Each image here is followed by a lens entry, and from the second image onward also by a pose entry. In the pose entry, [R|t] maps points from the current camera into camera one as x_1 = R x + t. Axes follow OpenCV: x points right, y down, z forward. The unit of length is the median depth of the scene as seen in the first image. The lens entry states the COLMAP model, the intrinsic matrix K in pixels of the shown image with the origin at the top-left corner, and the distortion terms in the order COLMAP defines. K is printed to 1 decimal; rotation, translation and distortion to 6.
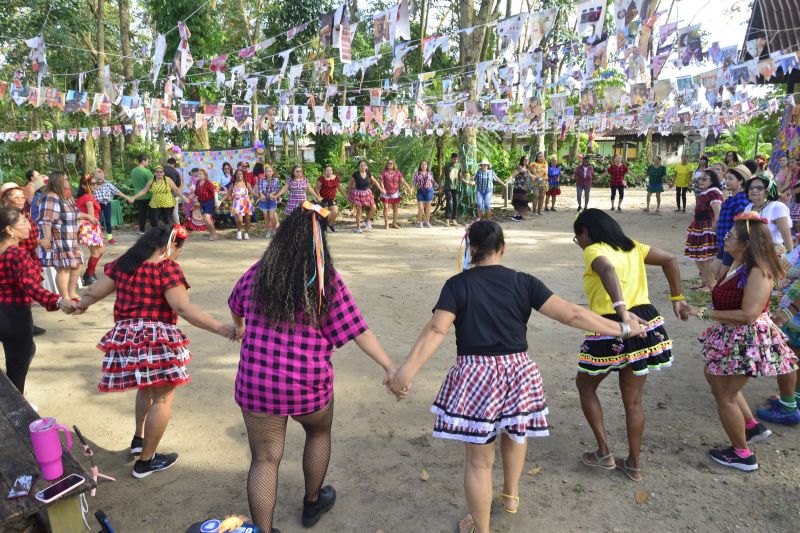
lens RADIAL K [[589.9, 0, 406.0], [0, 589.9, 257.9], [0, 0, 1]] dist [-0.023128, -0.002297]
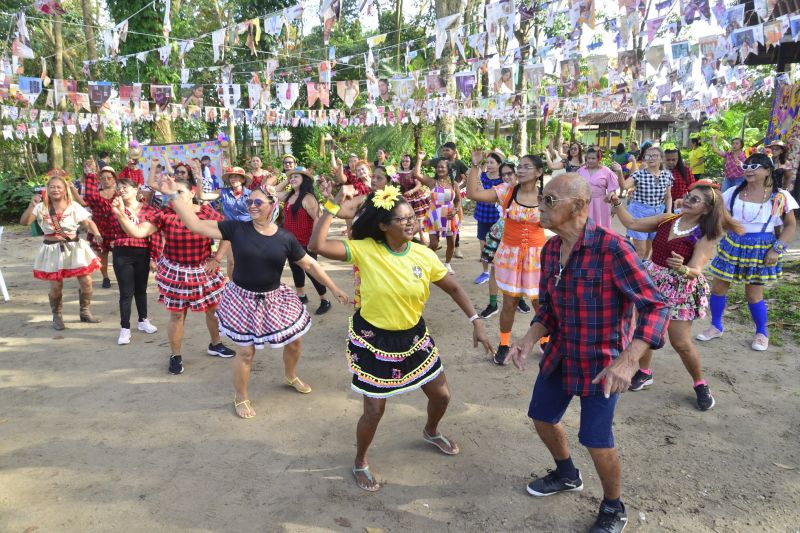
lens RADIAL K [[570.0, 0, 403.2], [0, 570.0, 256.2], [0, 0, 1]] dist [-0.032865, 0.002849]
pose [[0.999723, -0.021762, 0.008945, 0.024560], [0.021644, 0.999680, 0.013100, -0.007968], [-0.009228, -0.012903, 0.999874, 0.085388]]
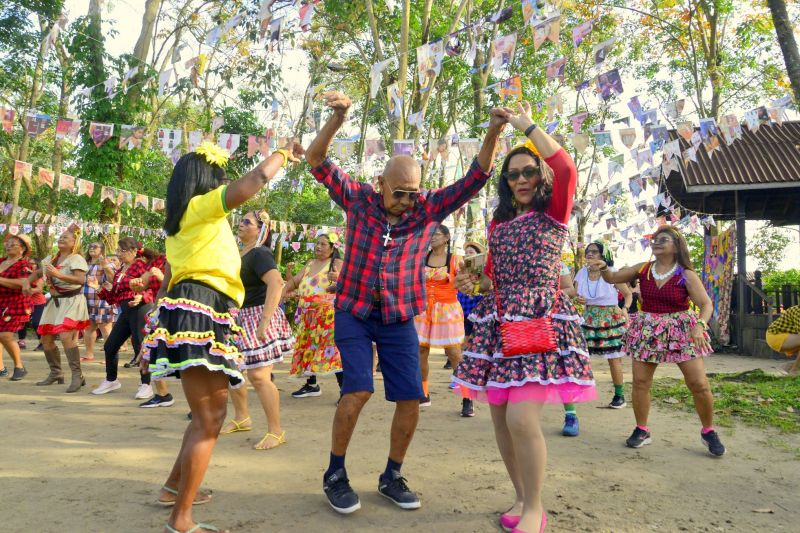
lens RADIAL K [[570.0, 0, 403.2], [0, 570.0, 256.2], [0, 0, 1]] dist [-0.032865, 0.002849]
pose [[0.996071, 0.038059, 0.079958, 0.043996], [-0.013383, 0.957258, -0.288924, 0.070716], [-0.087537, 0.286719, 0.954007, 0.110639]]
